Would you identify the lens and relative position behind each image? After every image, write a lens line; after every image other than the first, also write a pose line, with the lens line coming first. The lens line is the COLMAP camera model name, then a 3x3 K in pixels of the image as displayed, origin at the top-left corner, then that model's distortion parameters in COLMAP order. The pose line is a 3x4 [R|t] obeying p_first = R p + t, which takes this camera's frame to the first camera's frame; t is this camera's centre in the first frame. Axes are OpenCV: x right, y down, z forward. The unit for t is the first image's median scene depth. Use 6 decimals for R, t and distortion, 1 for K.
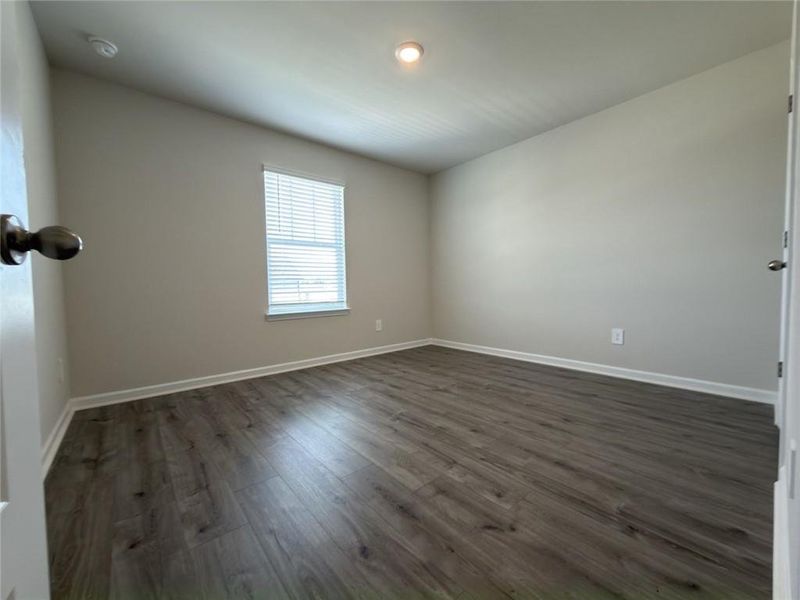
lens RADIAL K [[324.7, 0, 405.2], [0, 324.7, 297.5], [0, 0, 1]] dist [0.001997, -0.000122]
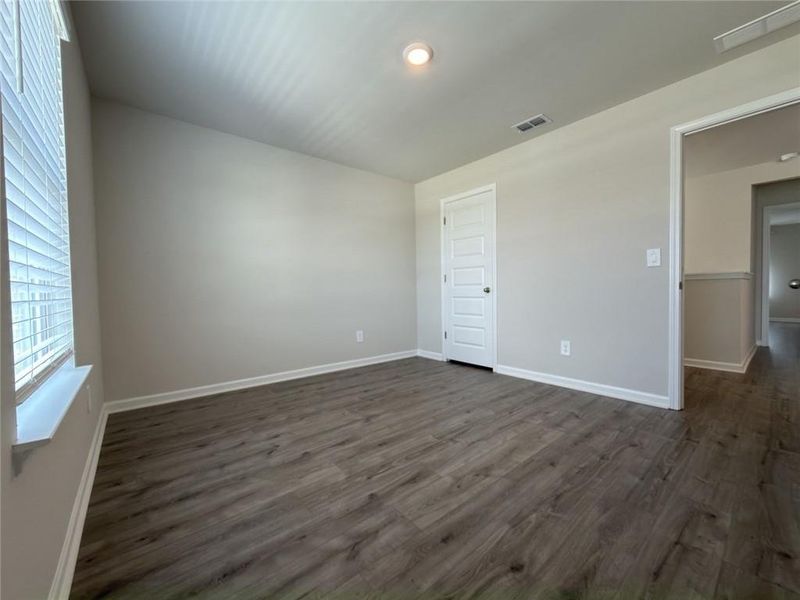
lens RADIAL K [[324.7, 0, 416.0], [0, 324.7, 290.0], [0, 0, 1]] dist [0.001997, -0.000122]
pose [[-0.012257, 0.022759, 0.999666, -0.917258], [0.048984, 0.998554, -0.022133, -0.034266], [-0.998724, 0.048697, -0.013354, 1.051150]]
